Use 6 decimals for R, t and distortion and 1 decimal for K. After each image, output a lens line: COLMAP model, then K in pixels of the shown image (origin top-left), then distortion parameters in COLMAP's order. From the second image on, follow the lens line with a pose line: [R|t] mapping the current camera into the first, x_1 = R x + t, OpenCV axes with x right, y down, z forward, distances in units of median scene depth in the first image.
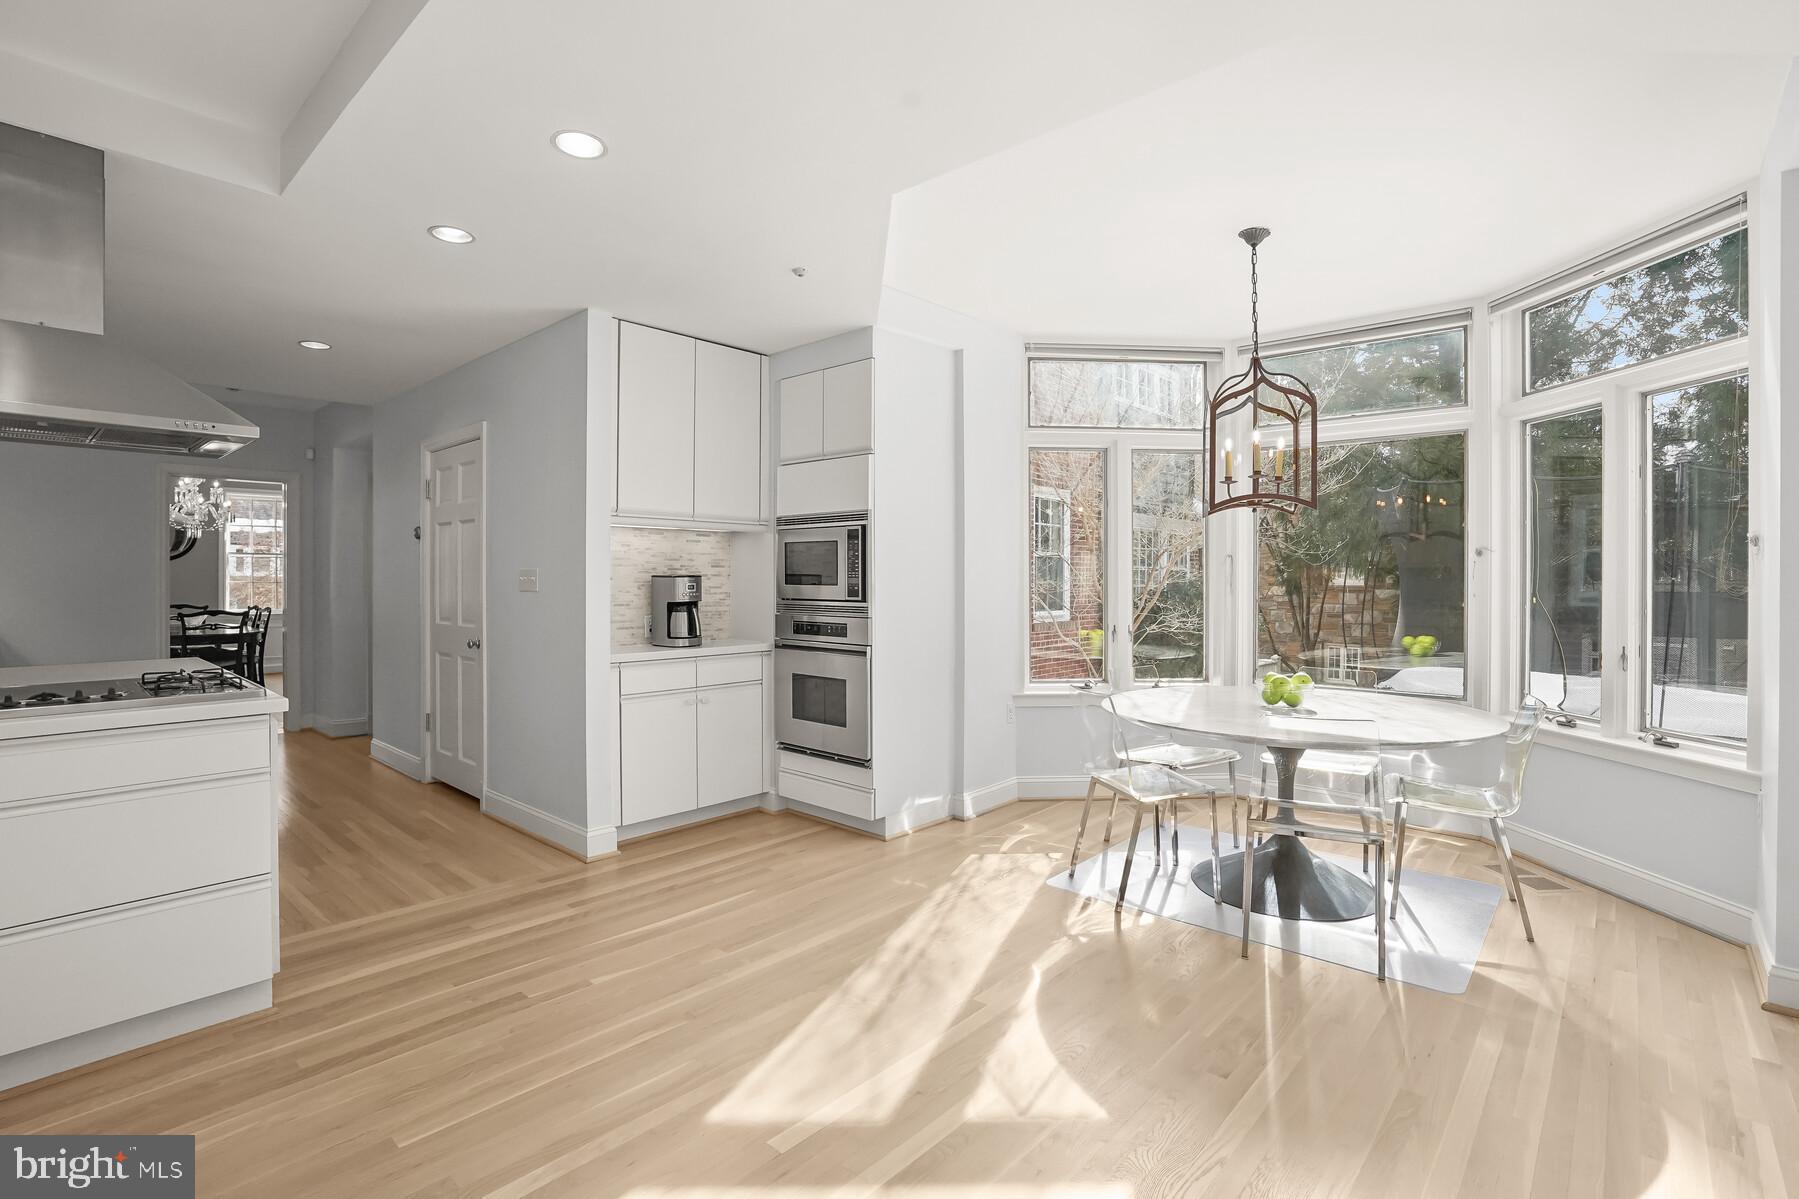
lens RADIAL K [[831.4, 0, 901.7], [0, 831.4, 596.3], [0, 0, 1]] dist [-0.017630, 0.001636]
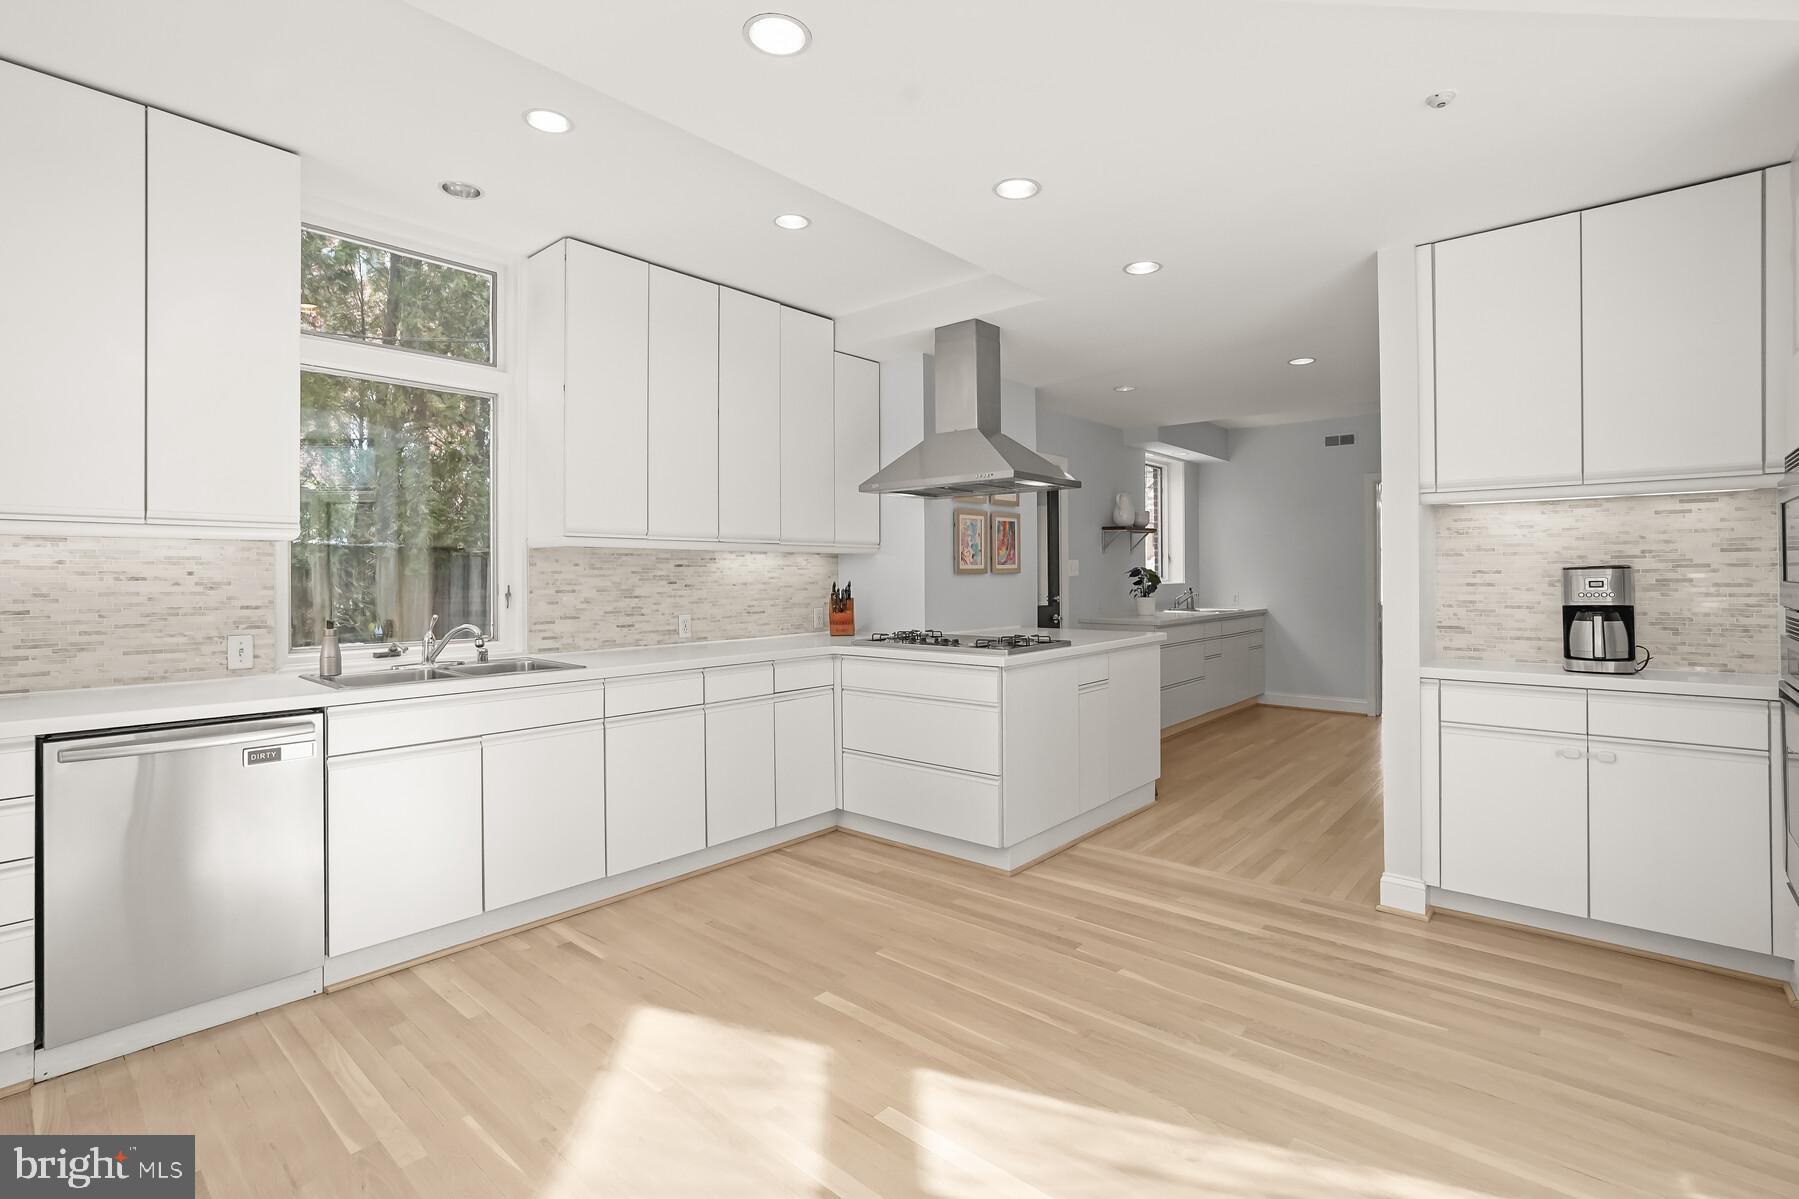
lens RADIAL K [[831.4, 0, 901.8], [0, 831.4, 580.6], [0, 0, 1]] dist [-0.017630, 0.001636]
pose [[0.022048, -0.000547, -0.999757, 0.491391], [-0.012152, 0.999926, -0.000815, -0.007921], [0.999683, 0.012167, 0.022039, 0.538876]]
